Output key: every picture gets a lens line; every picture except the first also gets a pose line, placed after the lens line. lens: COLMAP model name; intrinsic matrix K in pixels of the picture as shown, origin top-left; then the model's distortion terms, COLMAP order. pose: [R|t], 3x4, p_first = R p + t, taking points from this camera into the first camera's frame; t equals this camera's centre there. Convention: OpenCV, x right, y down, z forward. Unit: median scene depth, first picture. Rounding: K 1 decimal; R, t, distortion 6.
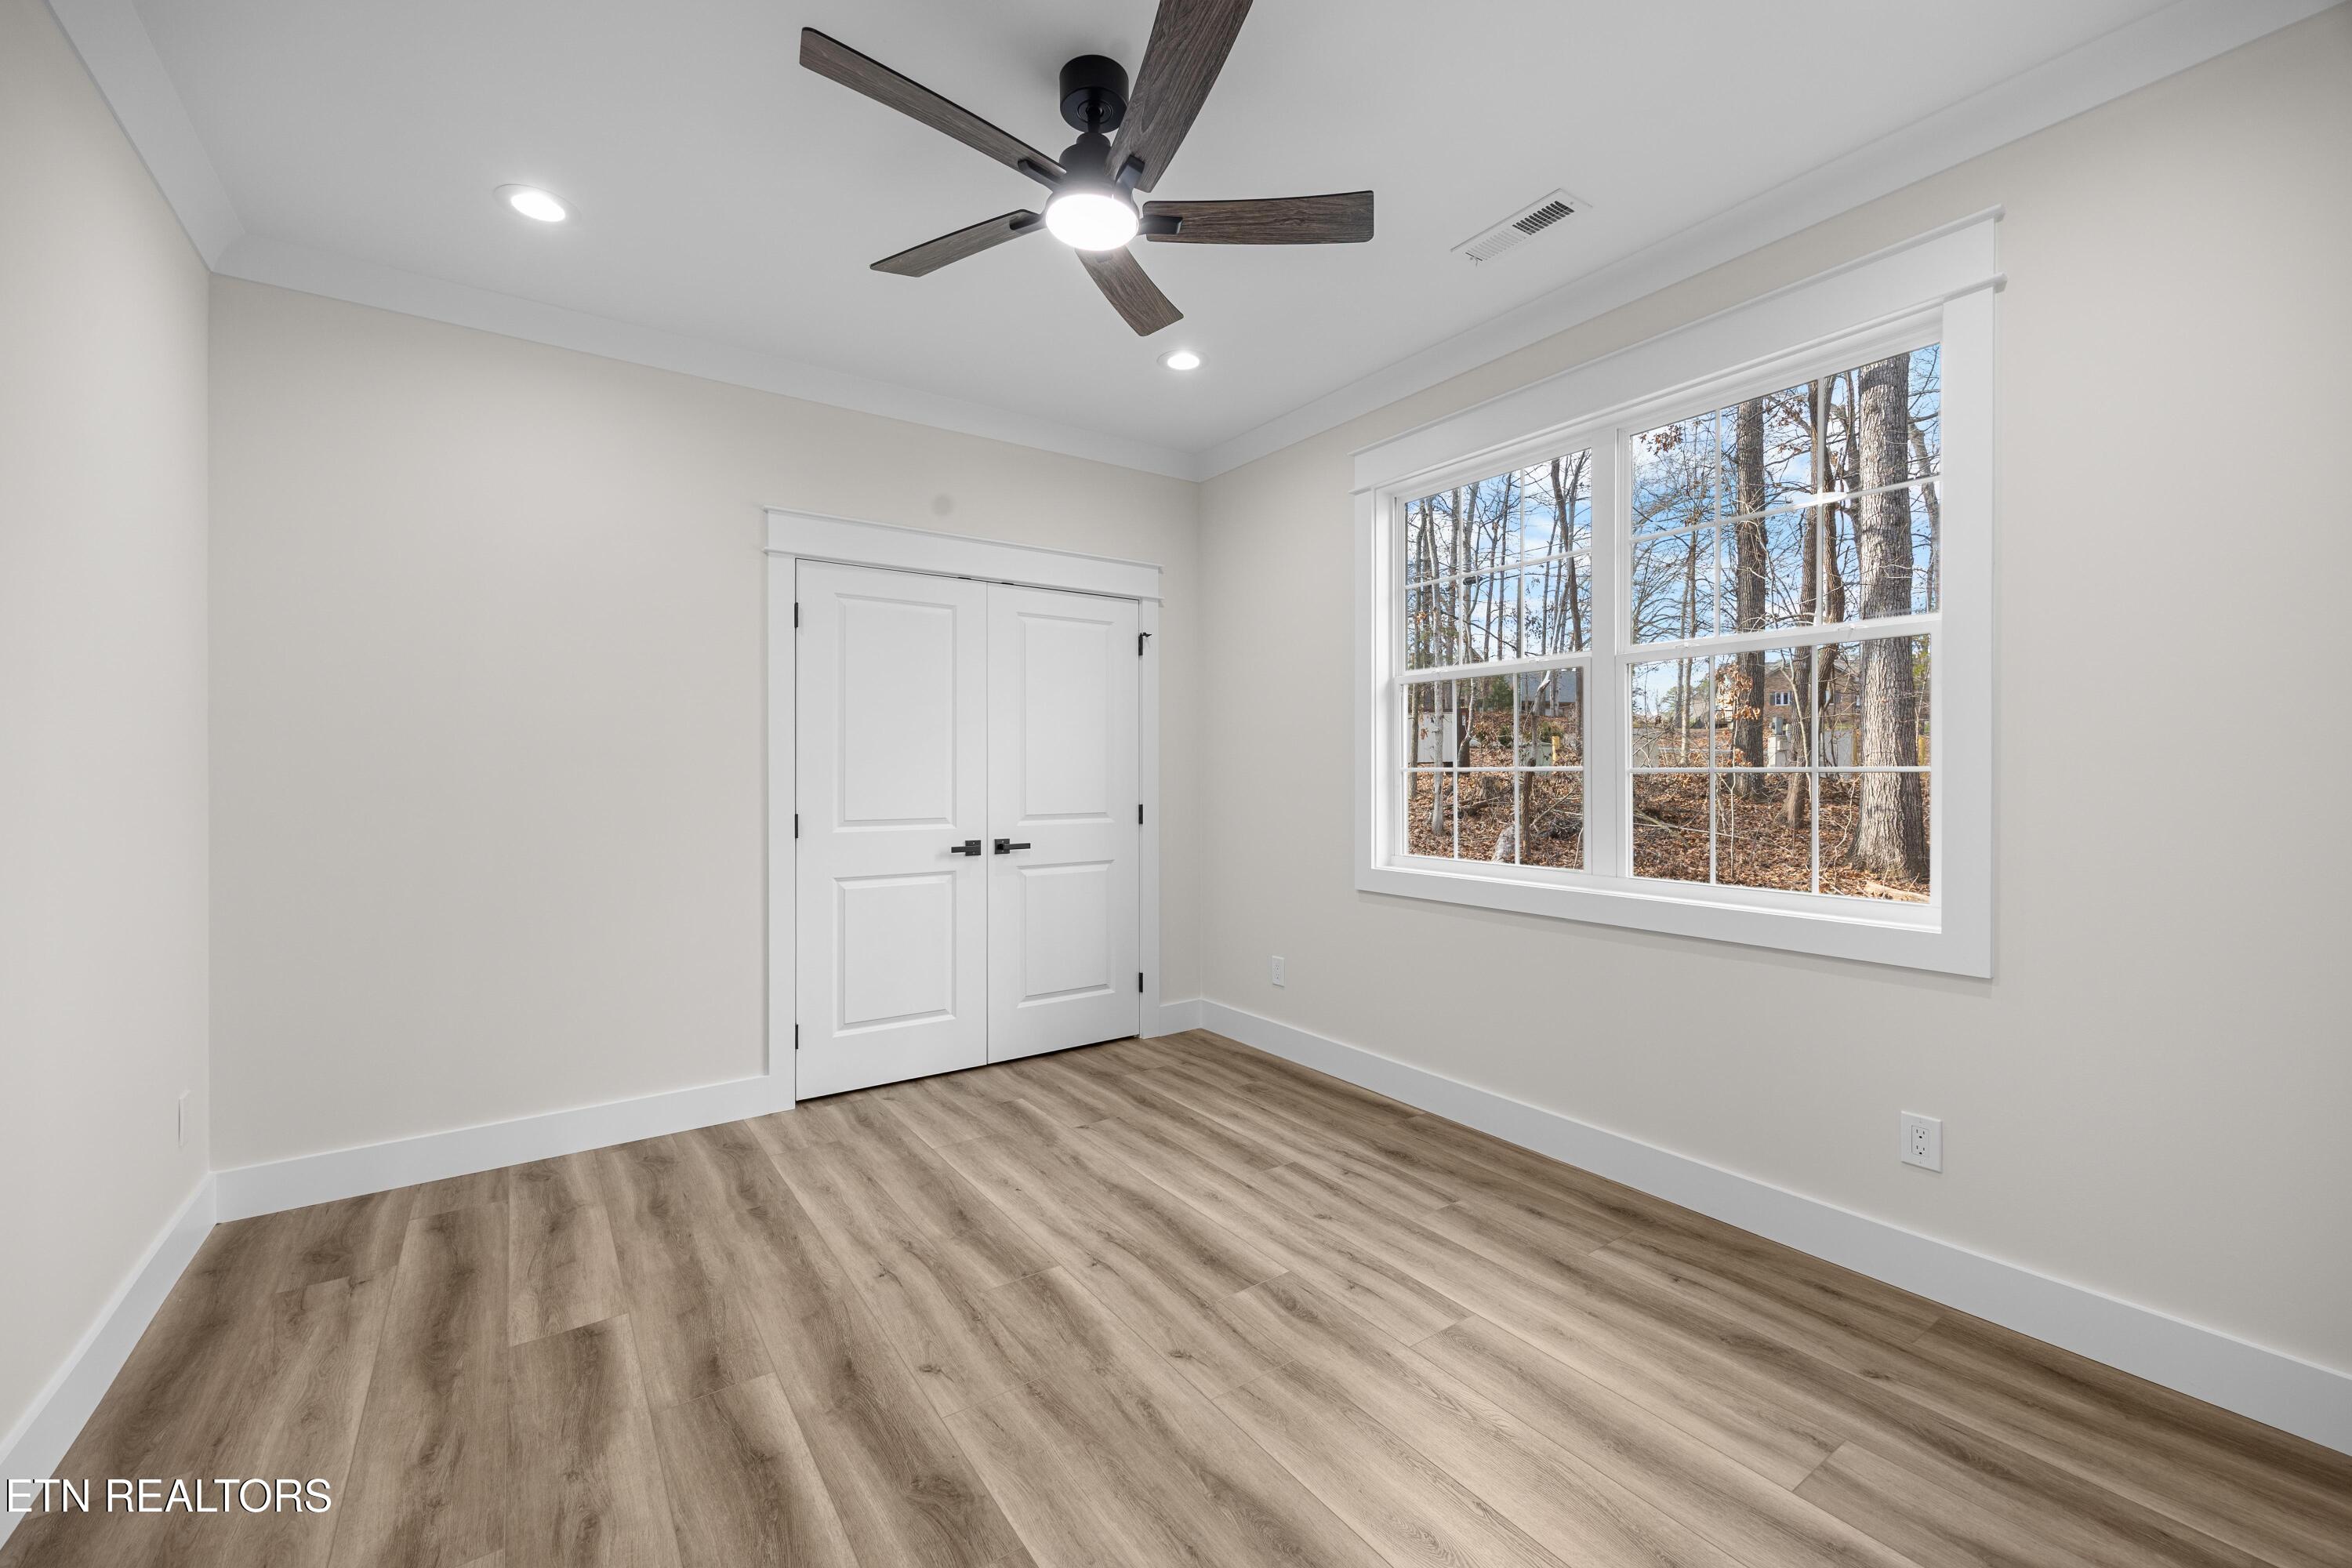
lens RADIAL K [[915.7, 0, 1183.4], [0, 915.7, 758.8], [0, 0, 1]] dist [0.001923, -0.000106]
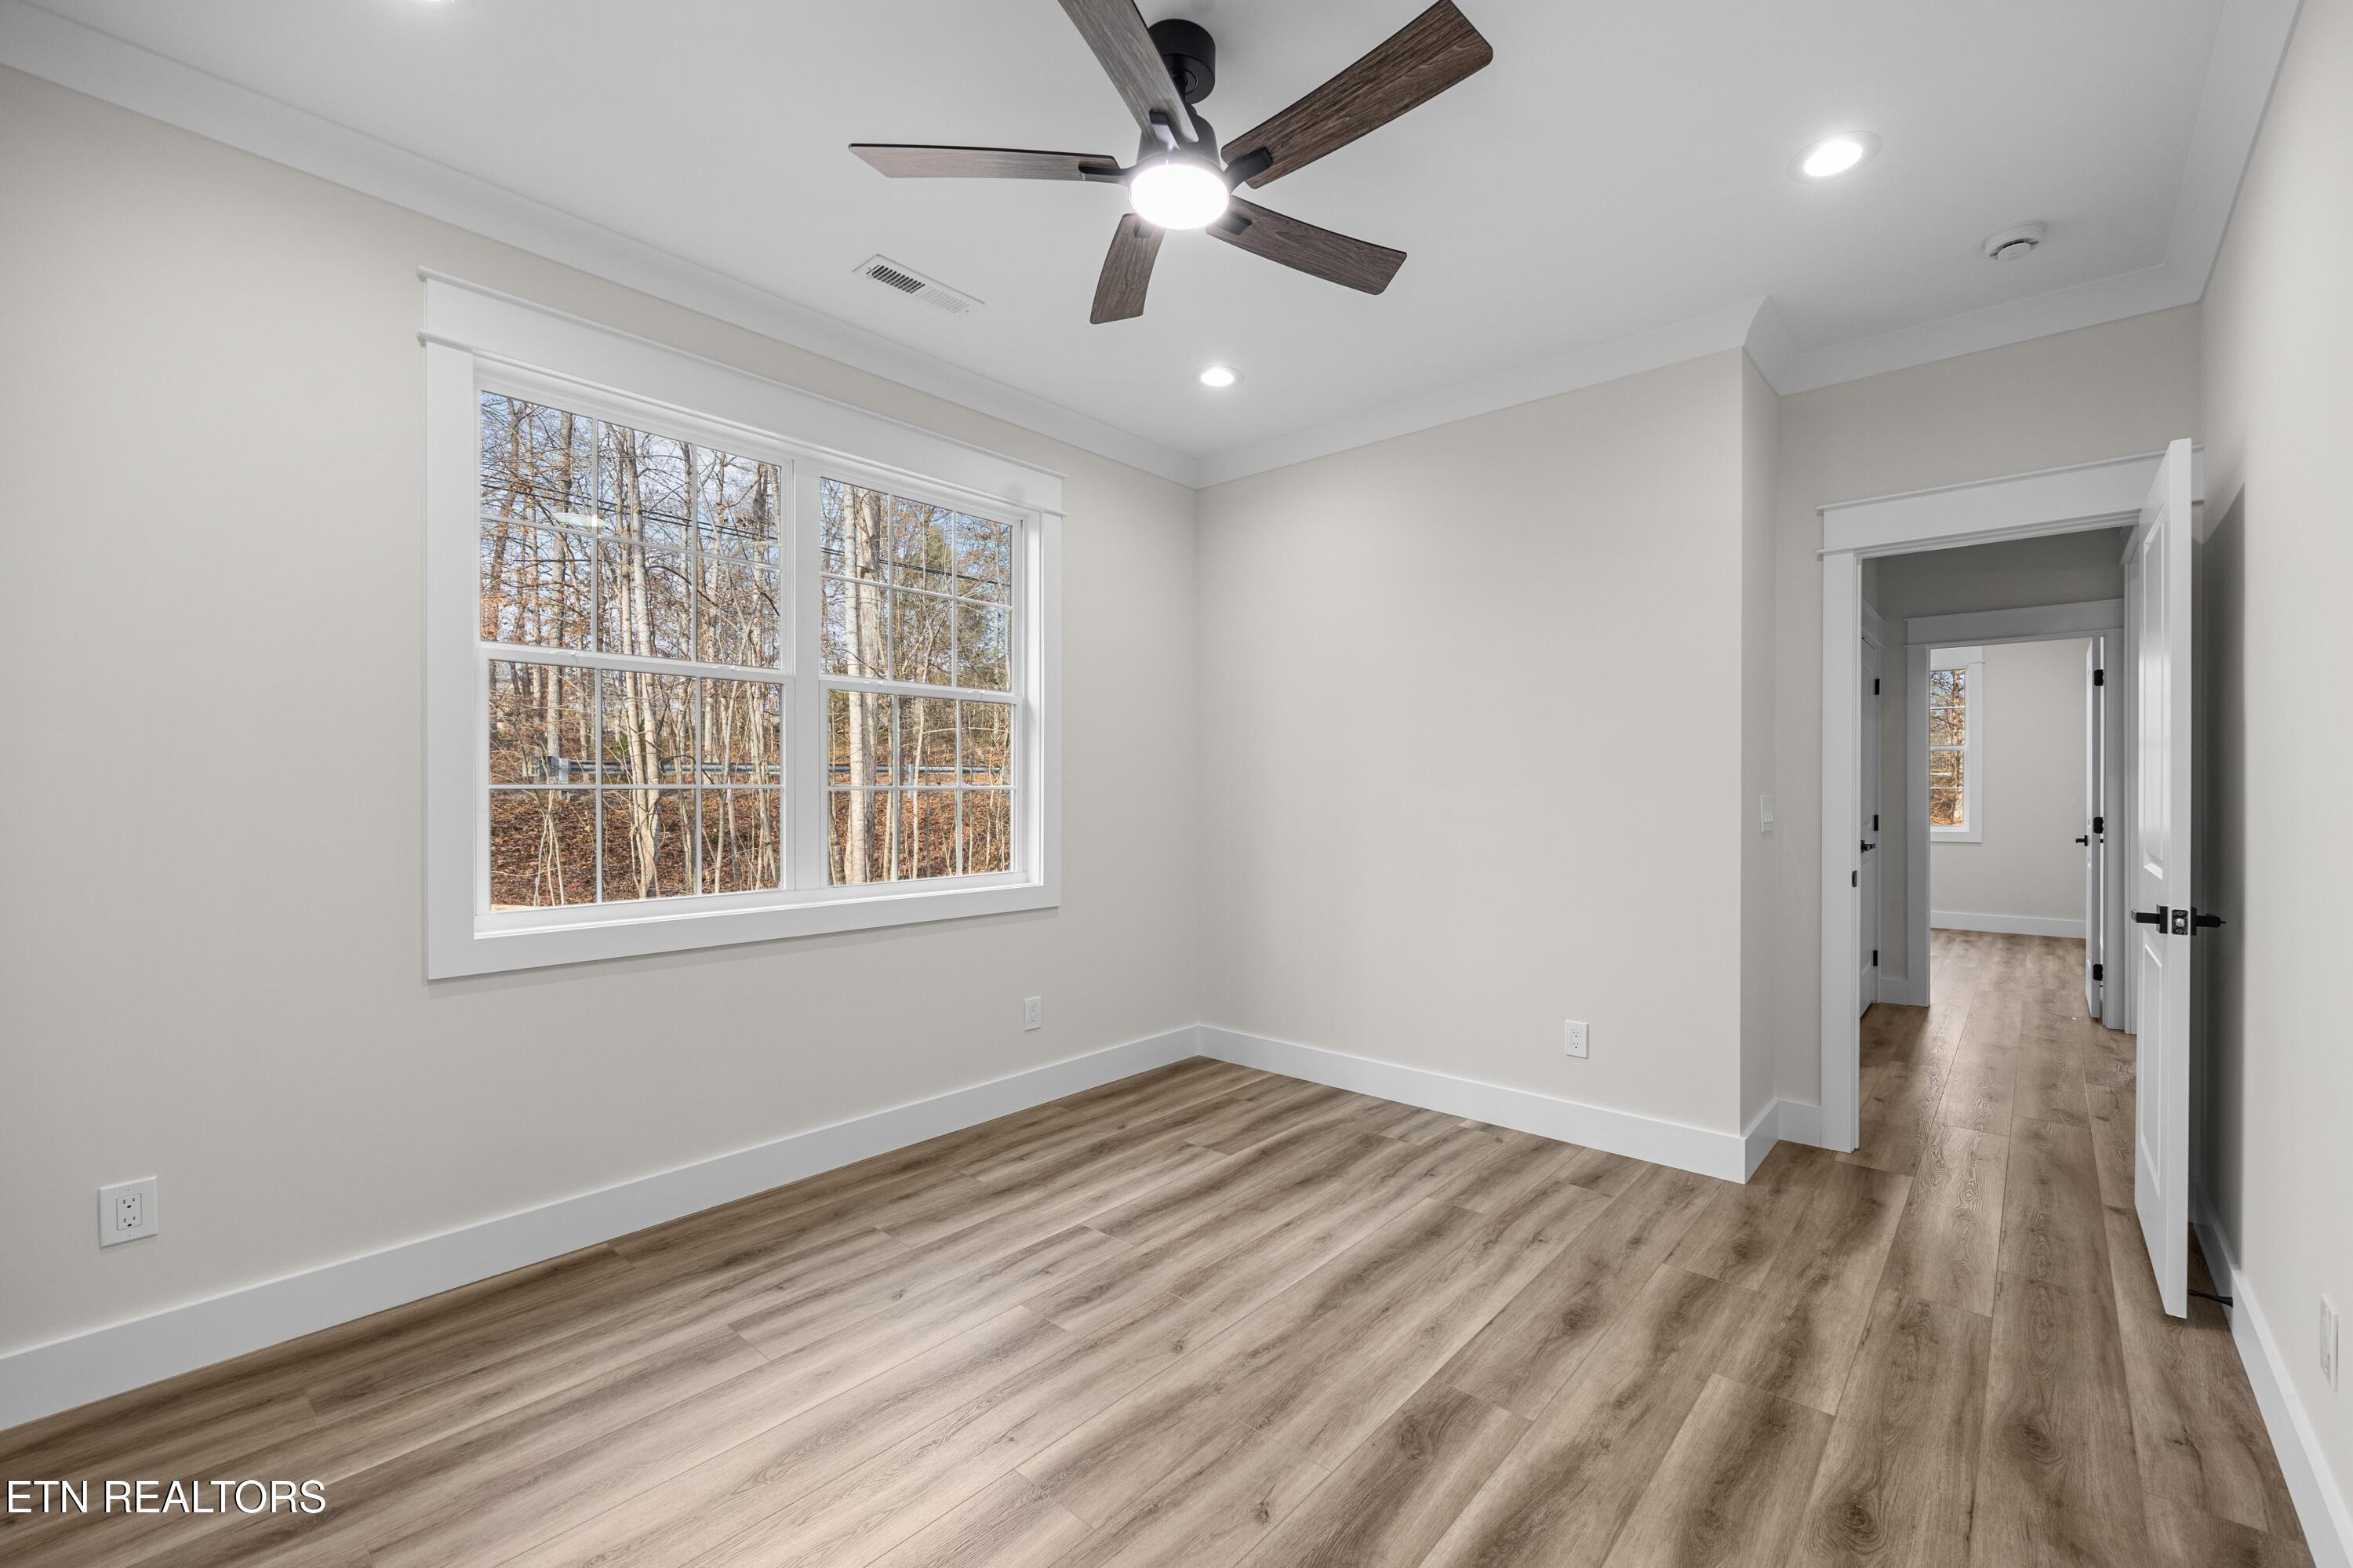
lens RADIAL K [[968.9, 0, 1198.6], [0, 968.9, 794.0], [0, 0, 1]] dist [-0.008065, 0.000080]
pose [[-0.217155, -0.003880, 0.976129, -0.966657], [-0.011412, 0.999934, 0.001436, 0.011502], [-0.976070, -0.010828, -0.217185, 1.086540]]
